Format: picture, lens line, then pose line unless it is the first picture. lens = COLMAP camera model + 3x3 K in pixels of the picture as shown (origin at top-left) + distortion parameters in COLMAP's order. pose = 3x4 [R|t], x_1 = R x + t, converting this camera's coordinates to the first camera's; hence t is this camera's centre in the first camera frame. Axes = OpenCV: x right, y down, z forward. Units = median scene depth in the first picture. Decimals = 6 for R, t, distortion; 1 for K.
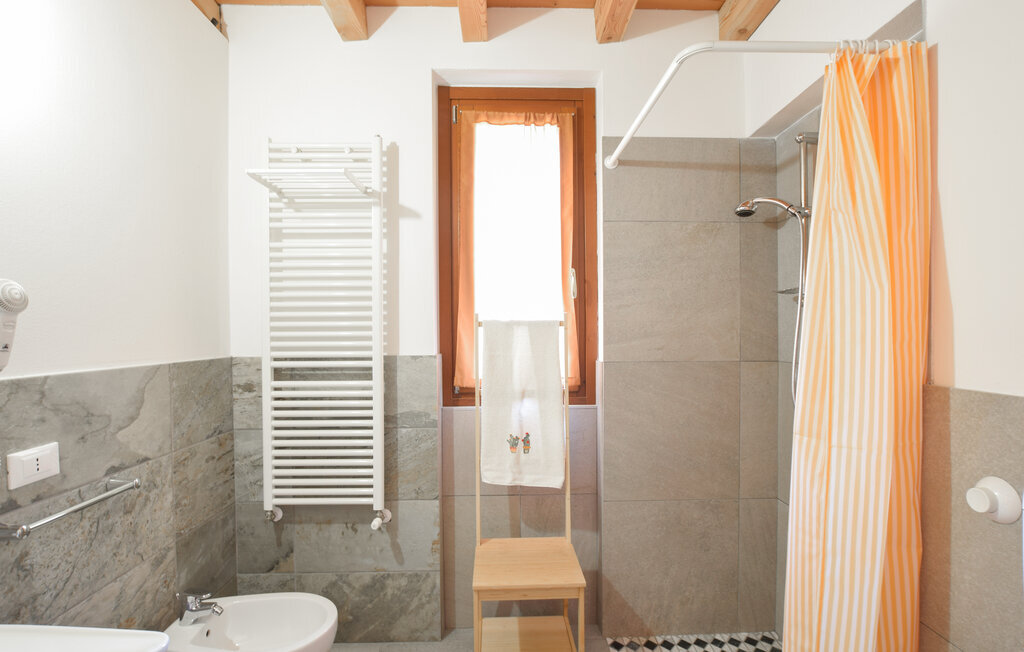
lens RADIAL K [[466.2, 0, 512.0], [0, 466.2, 326.0], [0, 0, 1]] dist [-0.000340, 0.000117]
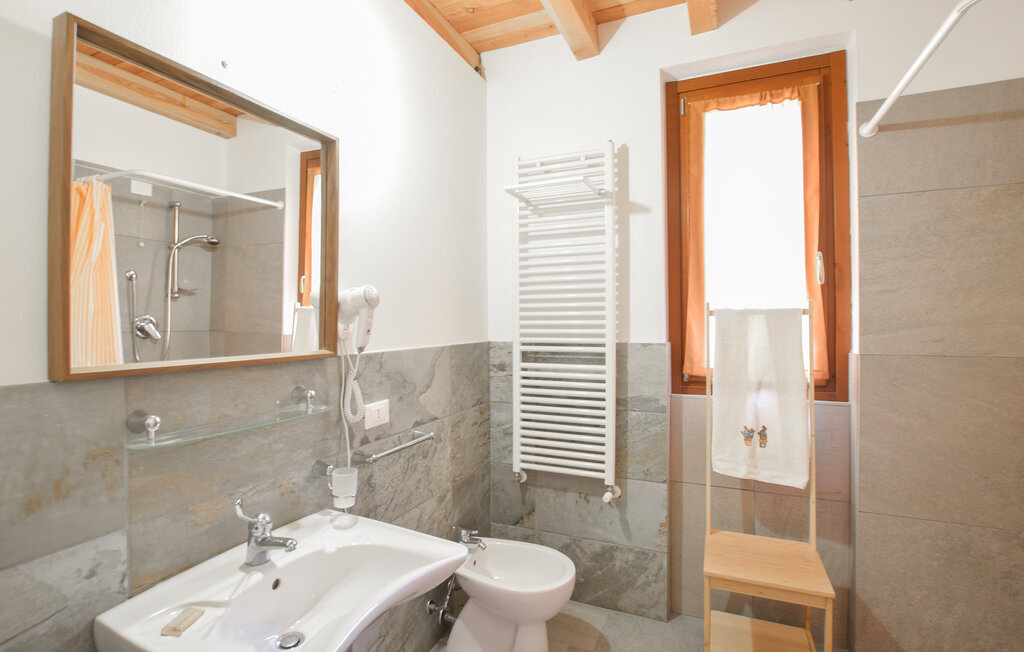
lens RADIAL K [[478.6, 0, 512.9], [0, 478.6, 317.5], [0, 0, 1]] dist [-0.023872, 0.005134]
pose [[0.905929, -0.002514, -0.423423, -0.020942], [0.005603, 0.999966, 0.006049, -0.002635], [0.423393, -0.007853, 0.905912, -0.101176]]
